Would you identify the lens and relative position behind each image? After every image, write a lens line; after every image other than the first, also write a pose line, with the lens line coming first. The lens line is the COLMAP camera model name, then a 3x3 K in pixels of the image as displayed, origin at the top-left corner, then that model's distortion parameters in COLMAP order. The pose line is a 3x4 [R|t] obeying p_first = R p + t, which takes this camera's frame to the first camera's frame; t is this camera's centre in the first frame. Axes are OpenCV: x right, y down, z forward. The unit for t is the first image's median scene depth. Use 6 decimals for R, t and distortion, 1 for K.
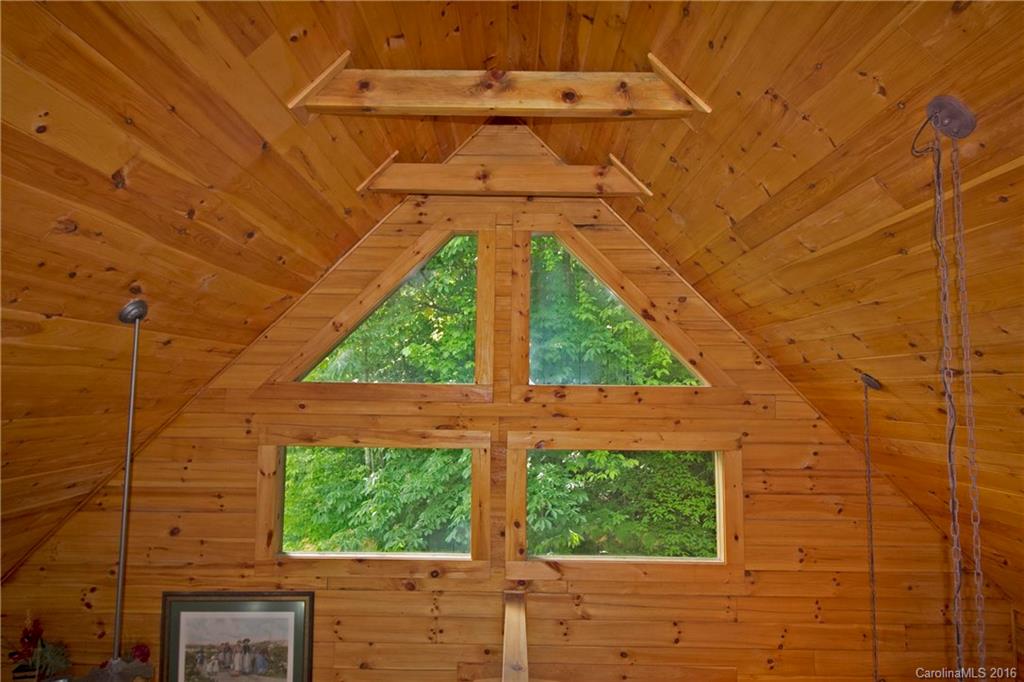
lens RADIAL K [[618.7, 0, 512.6], [0, 618.7, 332.8], [0, 0, 1]] dist [0.004542, -0.008810]
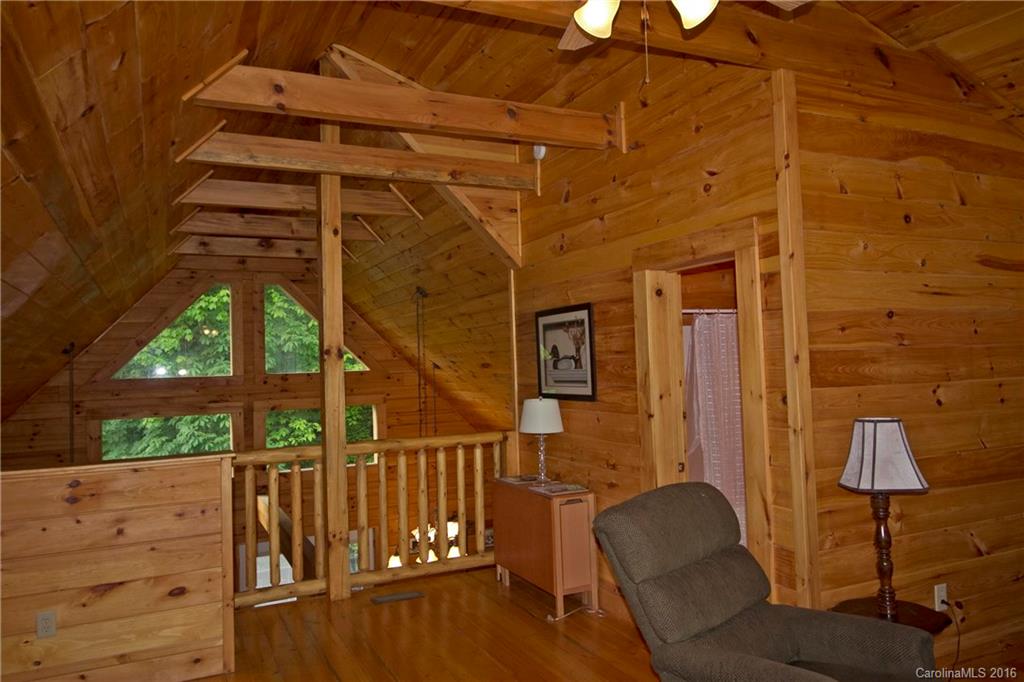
lens RADIAL K [[744.4, 0, 510.5], [0, 744.4, 335.5], [0, 0, 1]] dist [0.001056, 0.000462]
pose [[0.901766, -0.026363, 0.431419, -0.250368], [0.006287, 0.998833, 0.047895, -0.117605], [-0.432178, -0.040478, 0.900879, -1.153810]]
